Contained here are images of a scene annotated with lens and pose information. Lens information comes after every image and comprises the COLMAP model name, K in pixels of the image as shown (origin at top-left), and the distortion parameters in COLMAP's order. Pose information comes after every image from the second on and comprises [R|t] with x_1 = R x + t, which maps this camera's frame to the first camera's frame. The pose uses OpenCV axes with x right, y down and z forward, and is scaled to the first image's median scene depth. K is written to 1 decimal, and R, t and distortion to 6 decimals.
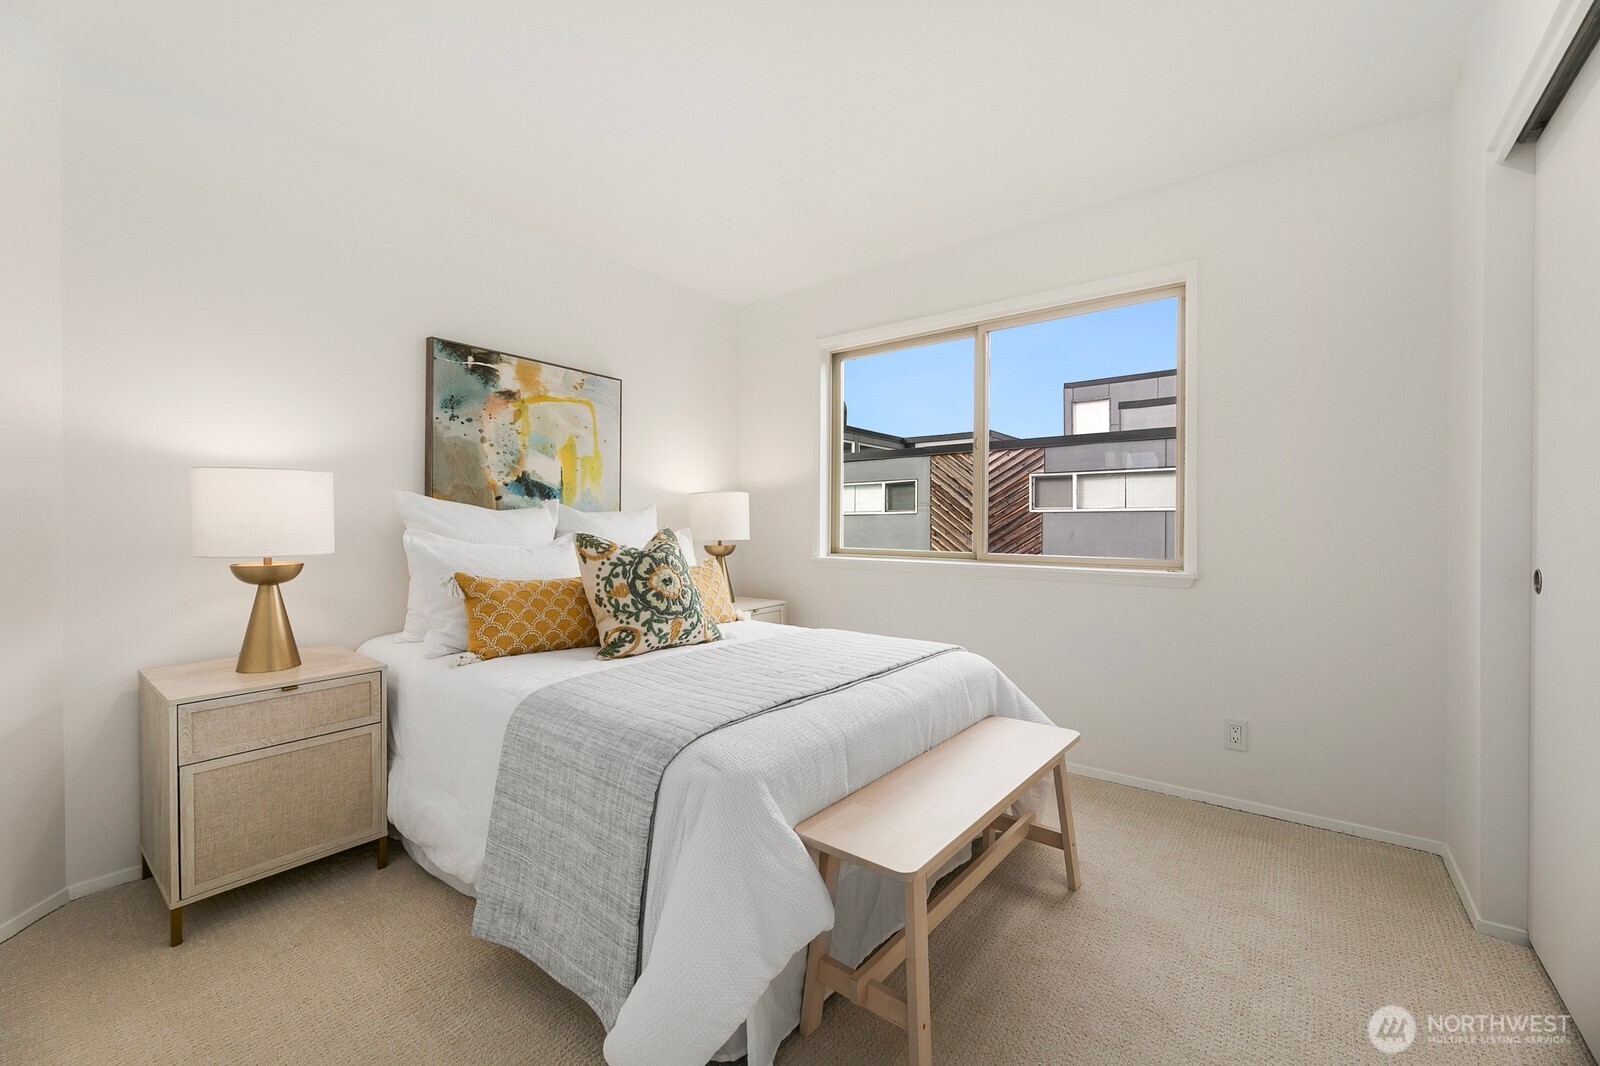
lens RADIAL K [[648.2, 0, 801.8], [0, 648.2, 530.1], [0, 0, 1]] dist [0.000950, 0.000512]
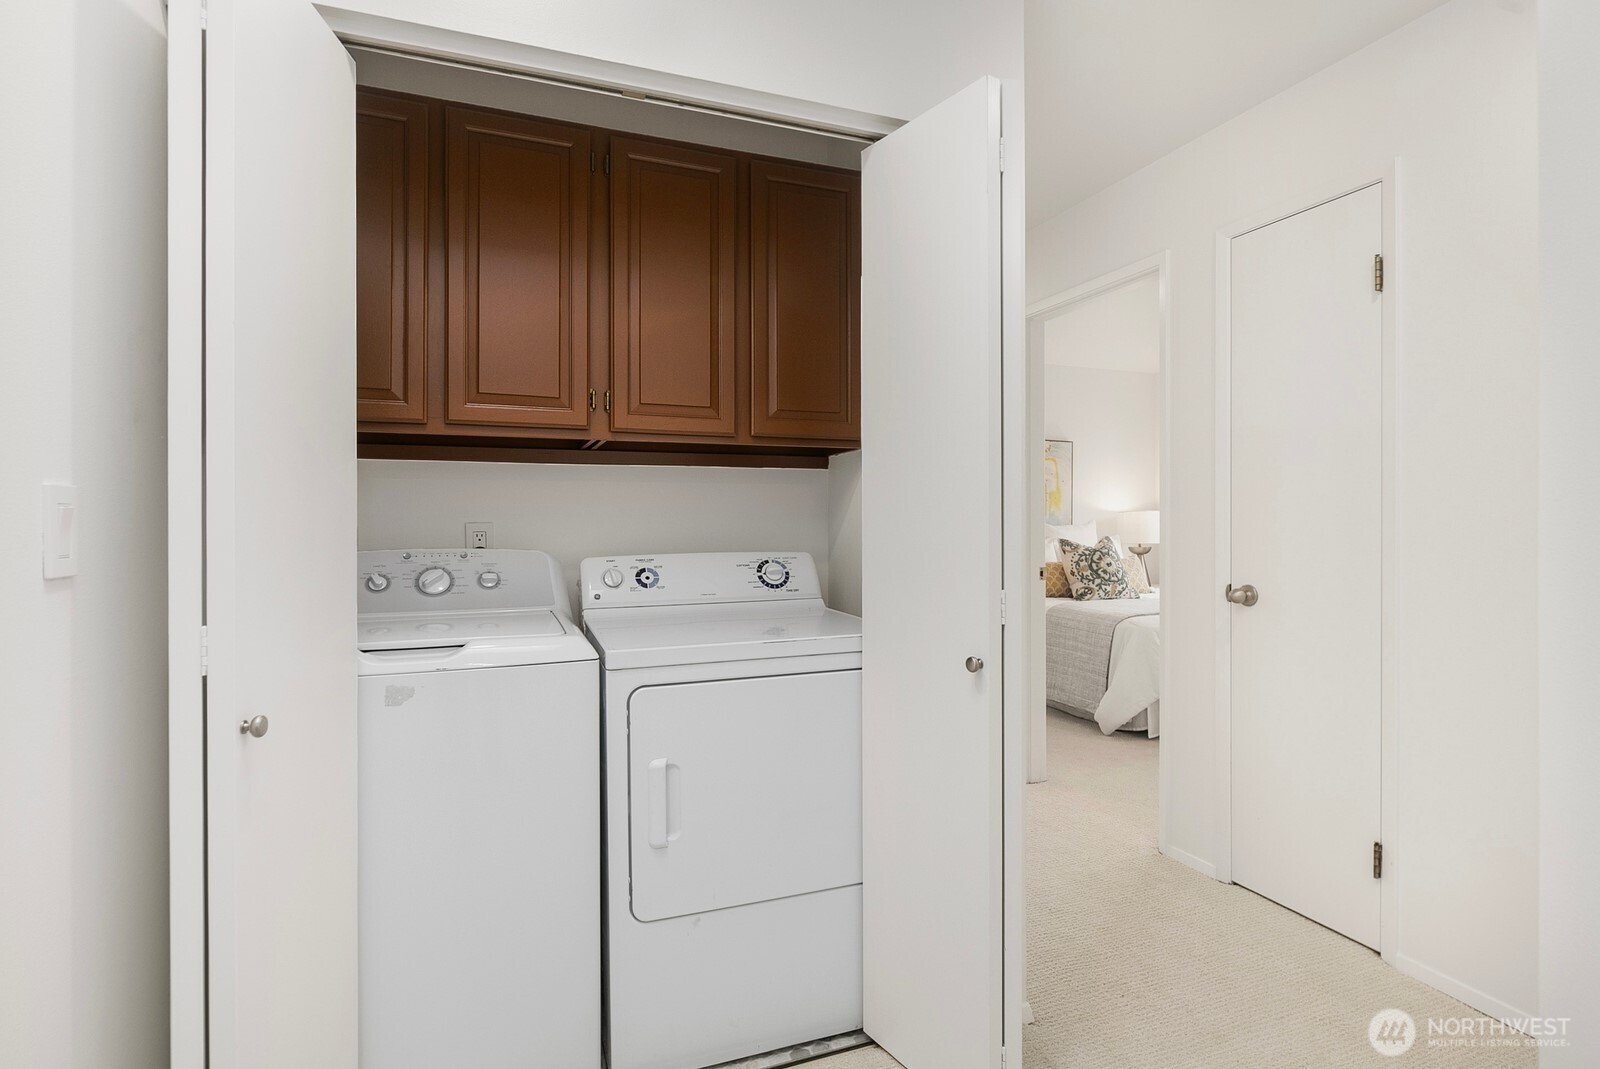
lens RADIAL K [[748.2, 0, 804.9], [0, 748.2, 528.4], [0, 0, 1]] dist [-0.022614, 0.000074]
pose [[0.850912, -0.000872, -0.525308, 0.181262], [-0.001568, 0.999990, -0.004200, -0.016141], [0.525307, 0.004398, 0.850902, -1.324056]]
